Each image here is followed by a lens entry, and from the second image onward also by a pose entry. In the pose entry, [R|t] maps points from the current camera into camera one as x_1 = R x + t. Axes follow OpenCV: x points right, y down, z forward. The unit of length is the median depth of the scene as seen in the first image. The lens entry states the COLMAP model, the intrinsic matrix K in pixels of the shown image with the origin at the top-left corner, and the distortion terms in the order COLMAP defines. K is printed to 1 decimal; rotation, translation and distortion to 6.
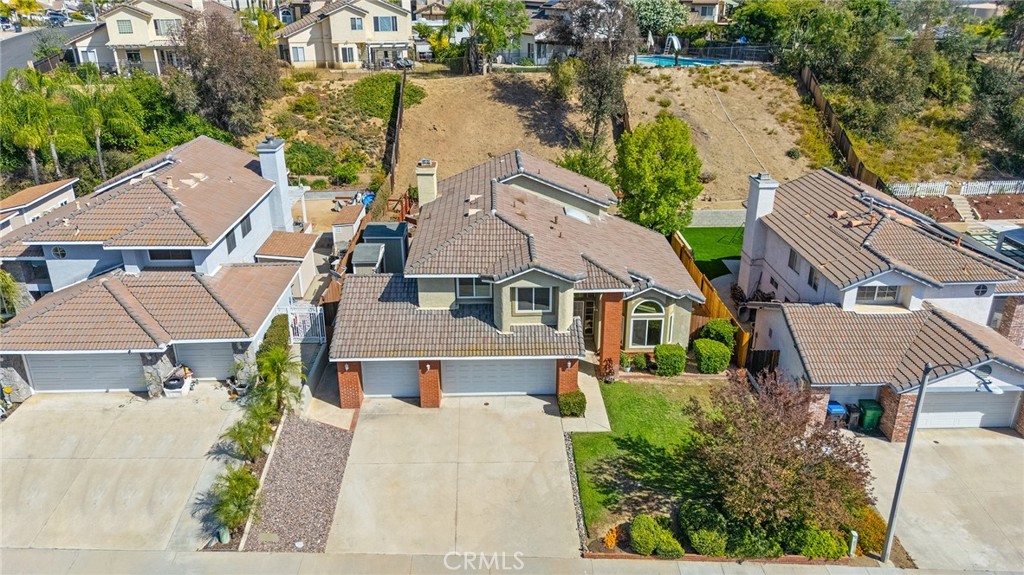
lens RADIAL K [[758.5, 0, 512.3], [0, 758.5, 285.6], [0, 0, 1]] dist [0.065802, -0.059149]
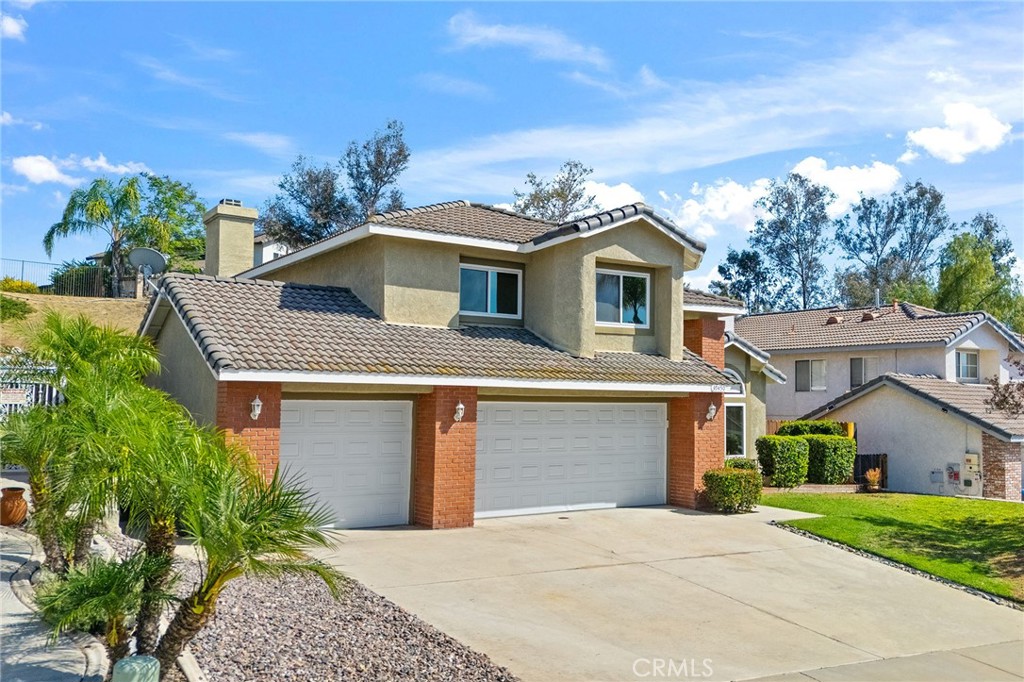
lens RADIAL K [[931.7, 0, 635.6], [0, 931.7, 344.6], [0, 0, 1]] dist [0.049018, 0.000000]
pose [[0.817562, 0.046671, 0.573946, -0.297589], [0.209821, 0.904045, -0.372394, 0.258804], [-0.536253, 0.424882, 0.729320, 0.500507]]
